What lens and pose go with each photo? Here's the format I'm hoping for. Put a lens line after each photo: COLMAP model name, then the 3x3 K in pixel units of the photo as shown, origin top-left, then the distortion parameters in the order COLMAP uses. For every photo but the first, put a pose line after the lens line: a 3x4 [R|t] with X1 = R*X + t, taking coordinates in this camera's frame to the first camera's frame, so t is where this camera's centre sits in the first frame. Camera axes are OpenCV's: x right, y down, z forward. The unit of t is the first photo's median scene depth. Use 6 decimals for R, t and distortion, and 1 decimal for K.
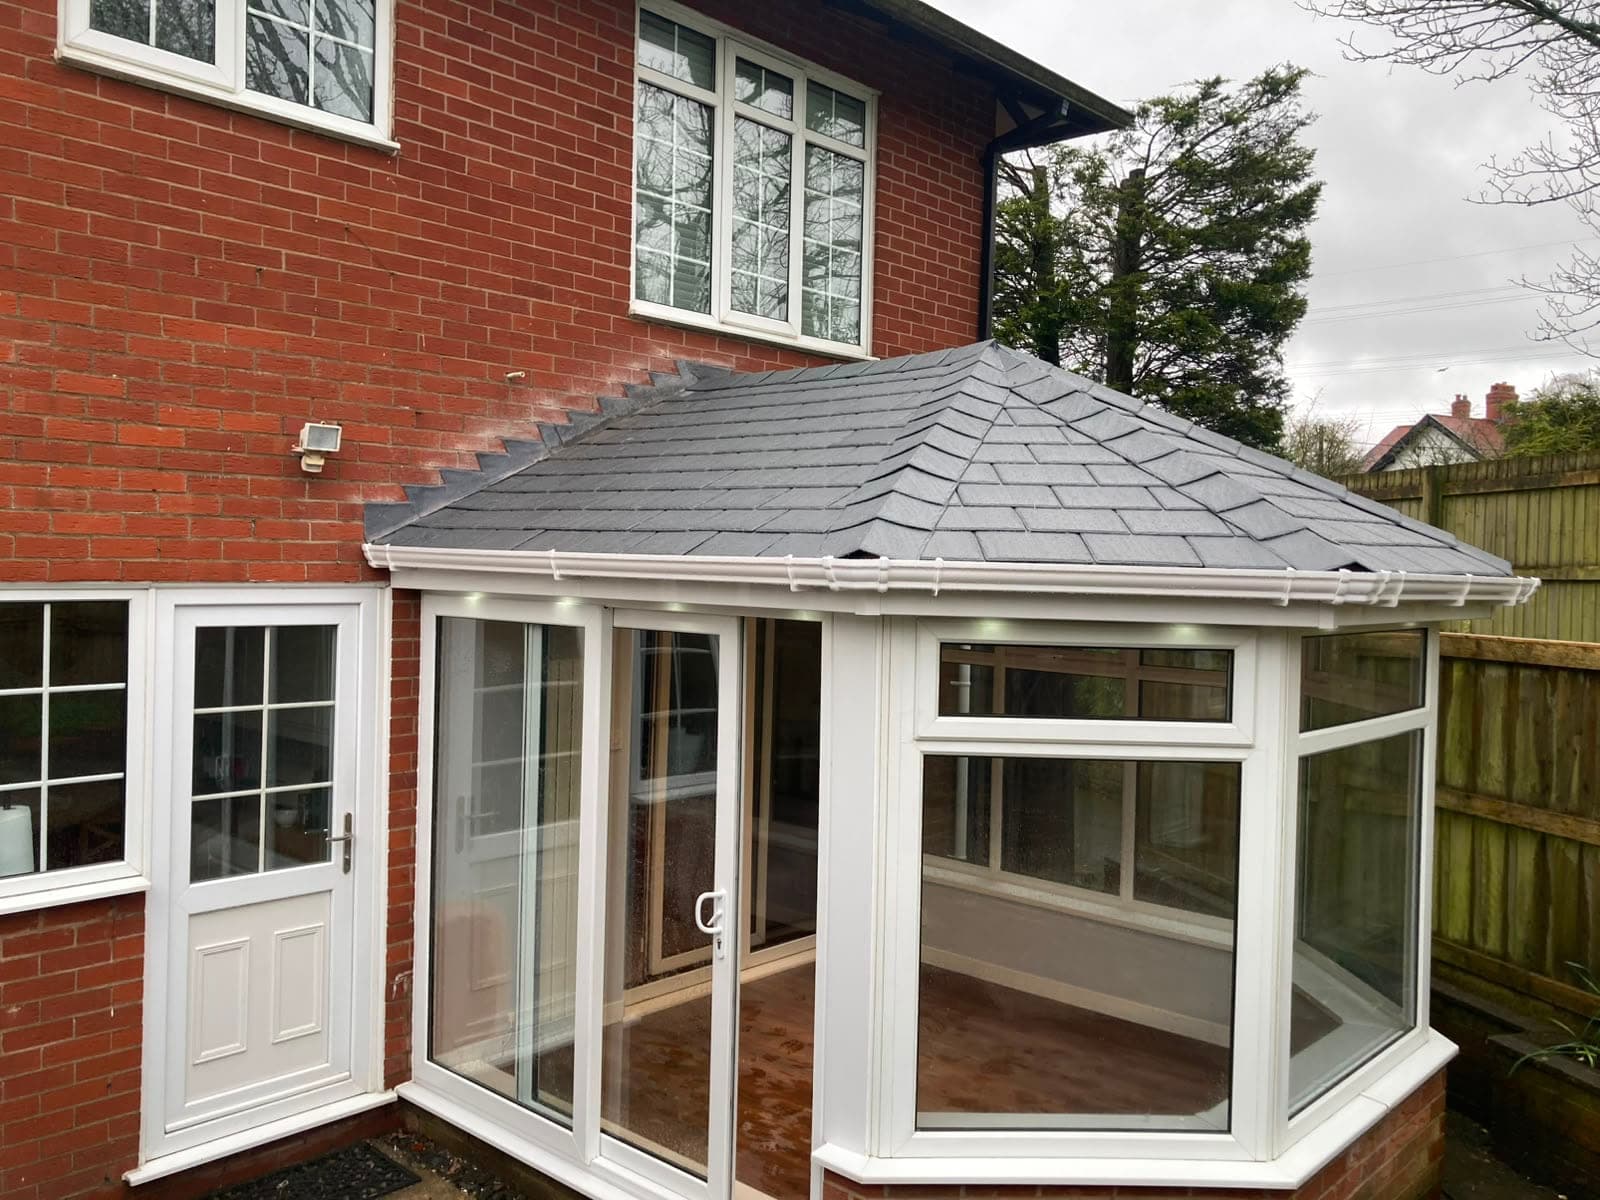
lens RADIAL K [[1300.8, 0, 800.0], [0, 1300.8, 600.0], [0, 0, 1]] dist [0.026032, -0.000384]
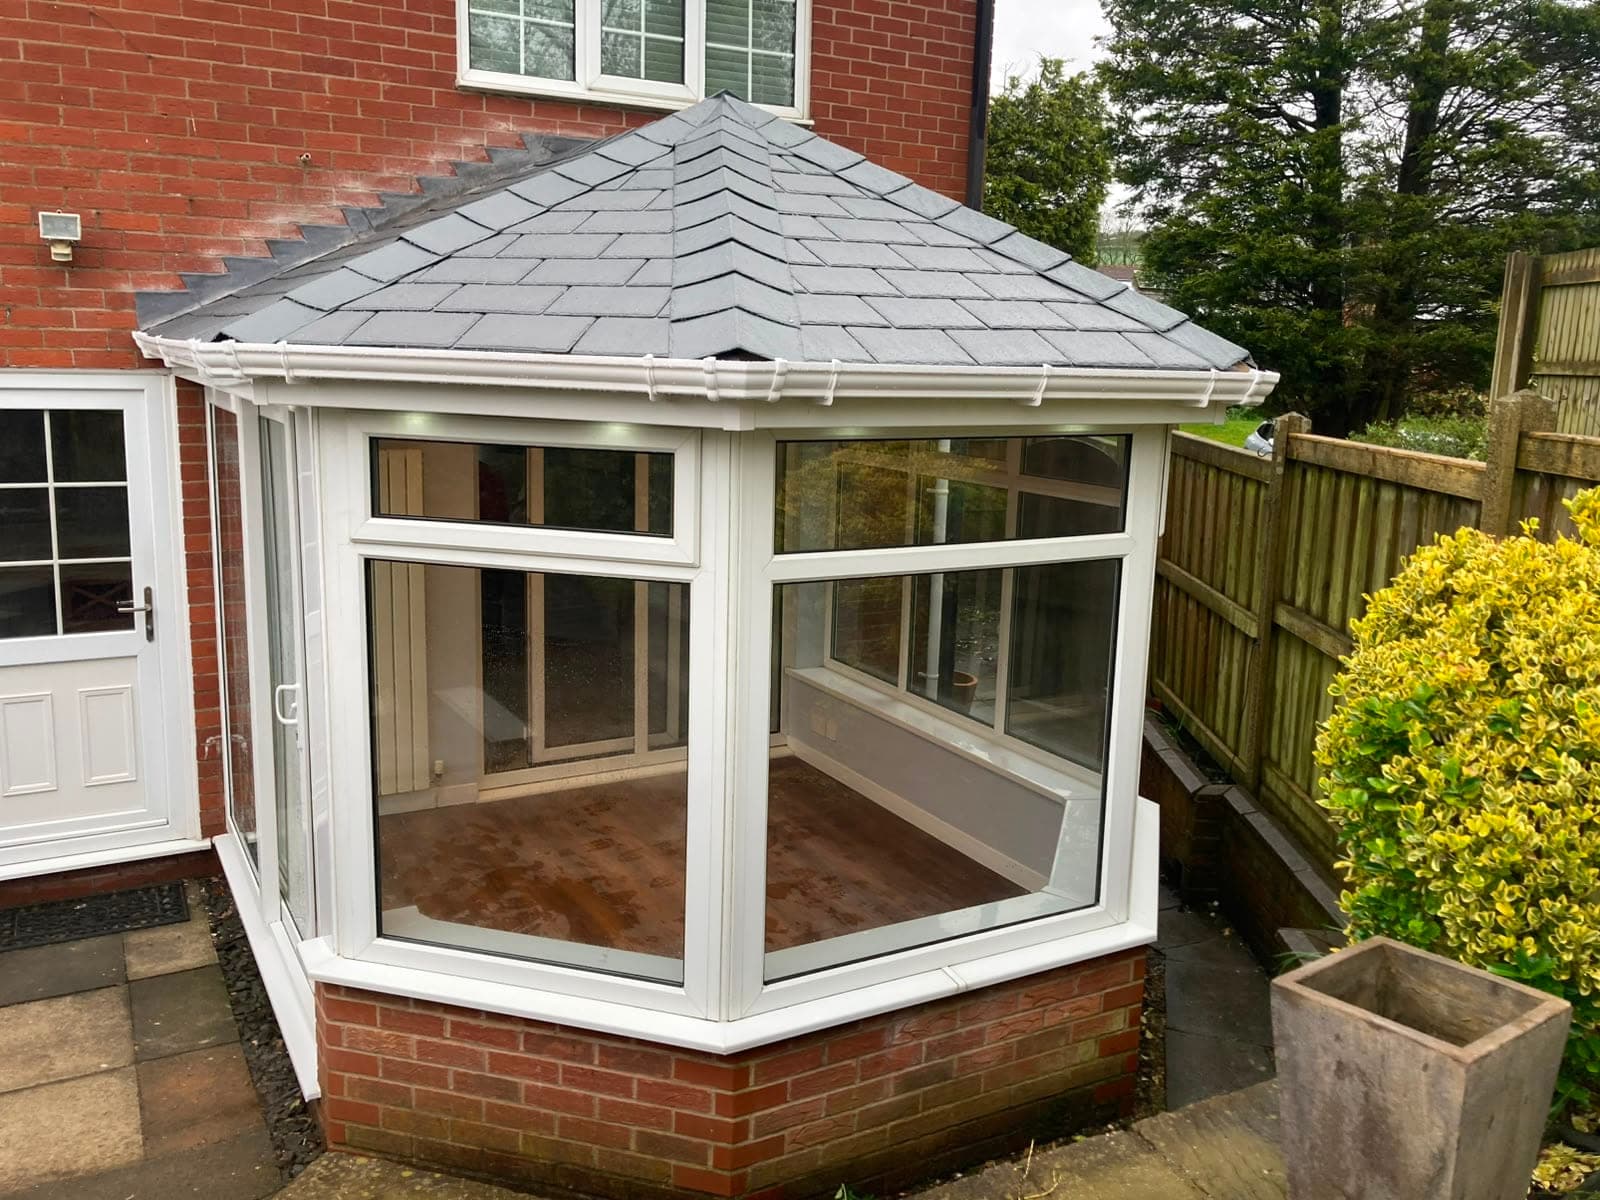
lens RADIAL K [[1319.5, 0, 800.0], [0, 1319.5, 581.3], [0, 0, 1]] dist [-0.040482, 0.095002]
pose [[0.951814, 0.054677, -0.301763, 0.482845], [-0.011355, 0.989587, 0.143490, -0.002445], [0.306467, -0.133149, 0.942523, 0.144523]]
